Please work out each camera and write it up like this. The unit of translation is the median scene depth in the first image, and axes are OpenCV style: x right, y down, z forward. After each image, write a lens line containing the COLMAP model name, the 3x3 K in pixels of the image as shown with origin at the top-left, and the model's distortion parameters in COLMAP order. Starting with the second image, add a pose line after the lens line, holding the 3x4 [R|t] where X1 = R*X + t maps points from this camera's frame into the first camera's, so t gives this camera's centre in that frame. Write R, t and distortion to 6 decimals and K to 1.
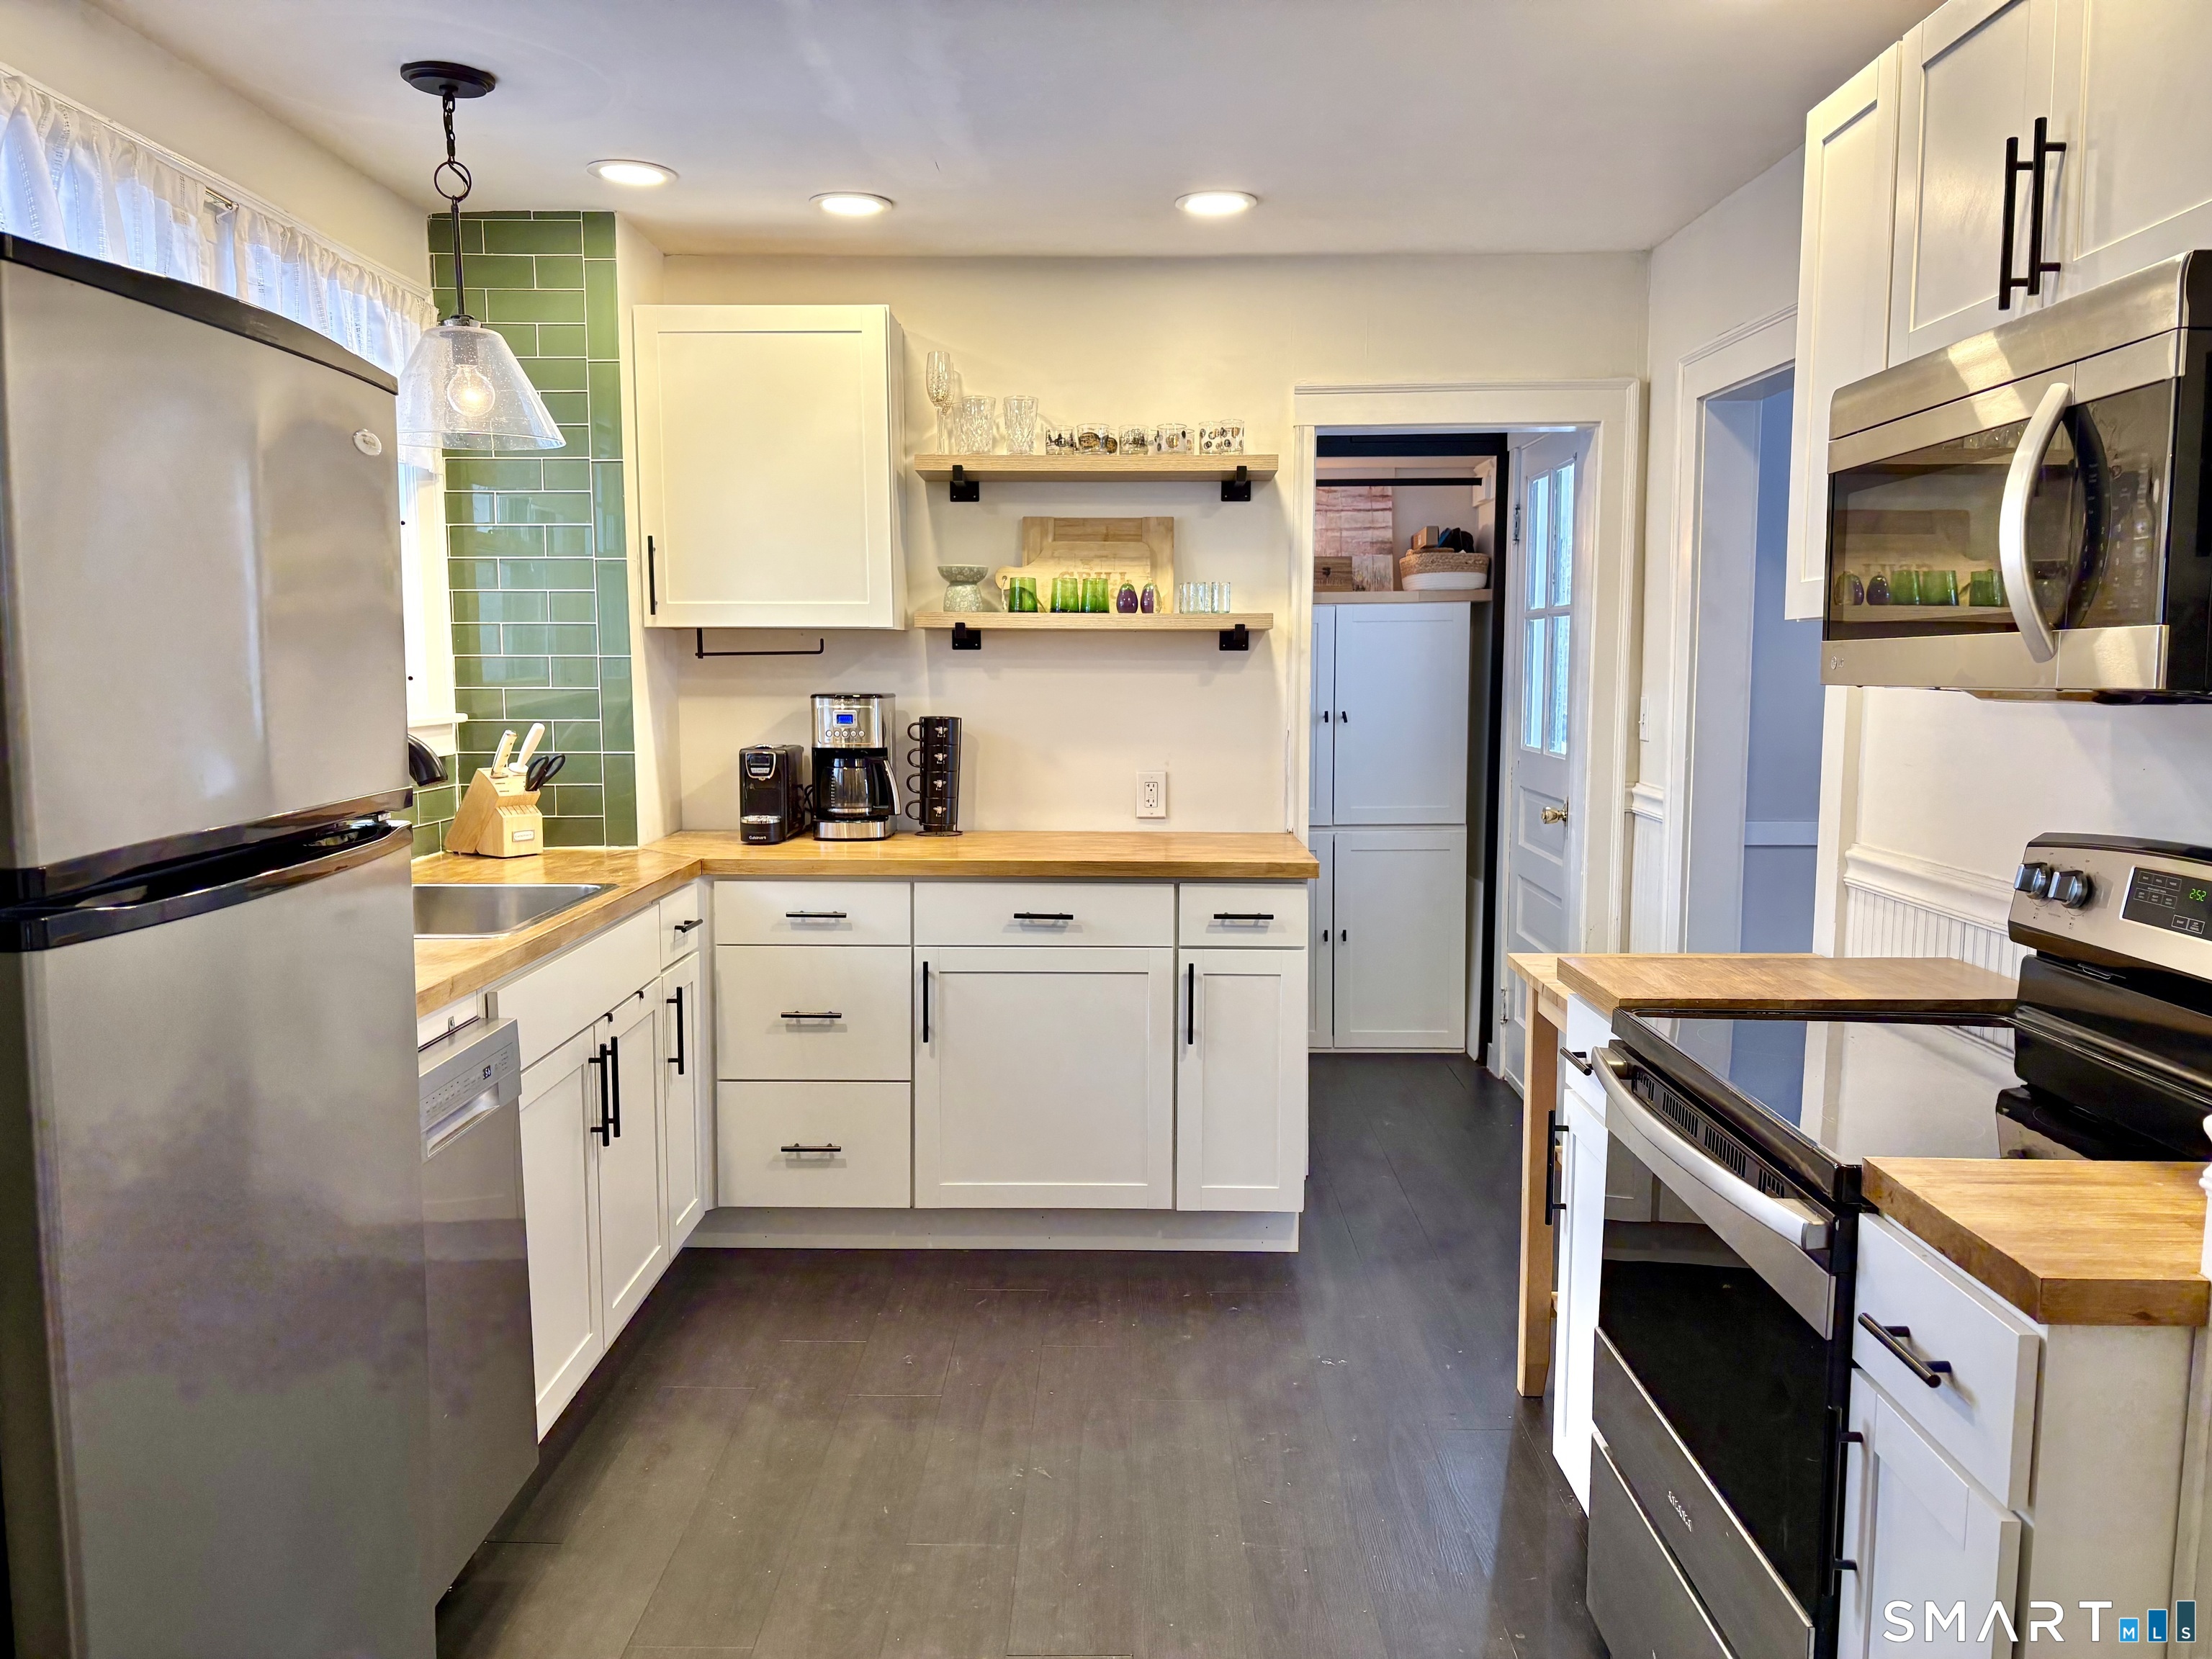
lens RADIAL K [[1645.0, 0, 1105.0], [0, 1645.0, 836.4], [0, 0, 1]] dist [0.047329, -0.067843]
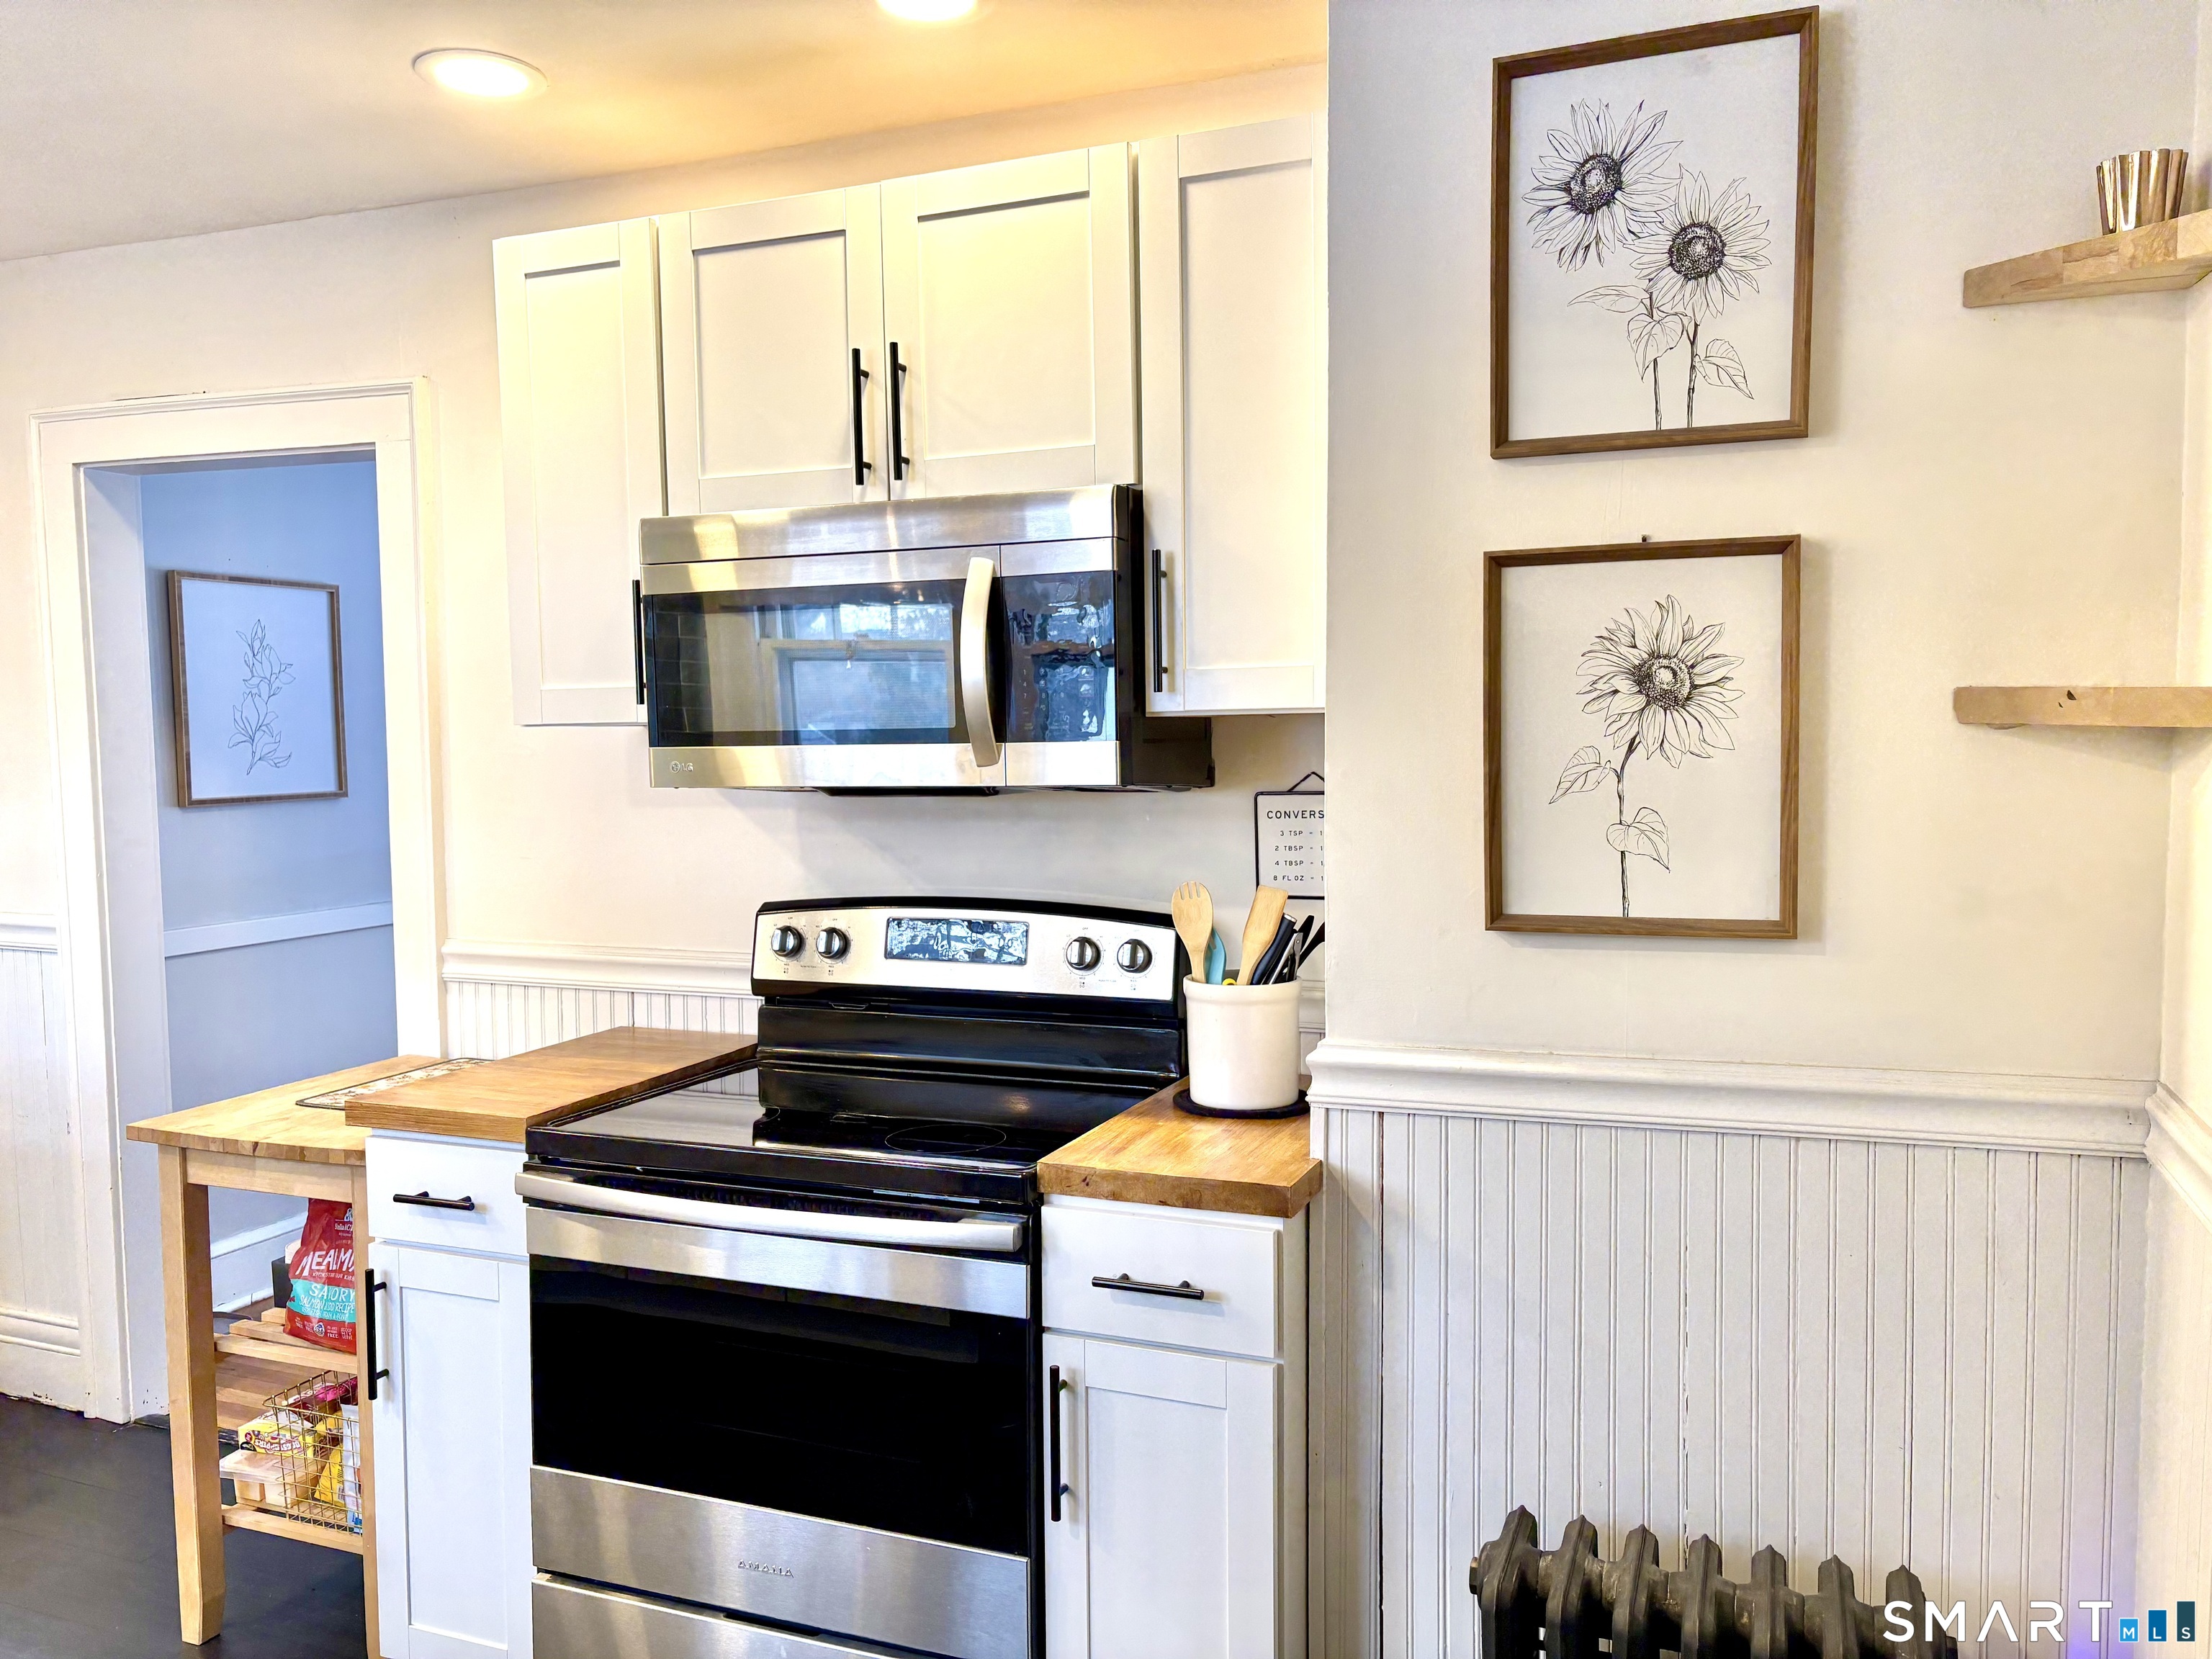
lens RADIAL K [[1645.0, 0, 1099.5], [0, 1645.0, 833.0], [0, 0, 1]] dist [0.047329, -0.067843]
pose [[0.370273, -0.059934, 0.926987, -0.465844], [0.107034, 0.994023, 0.021515, -0.053125], [-0.922736, 0.091253, 0.374475, 0.323564]]
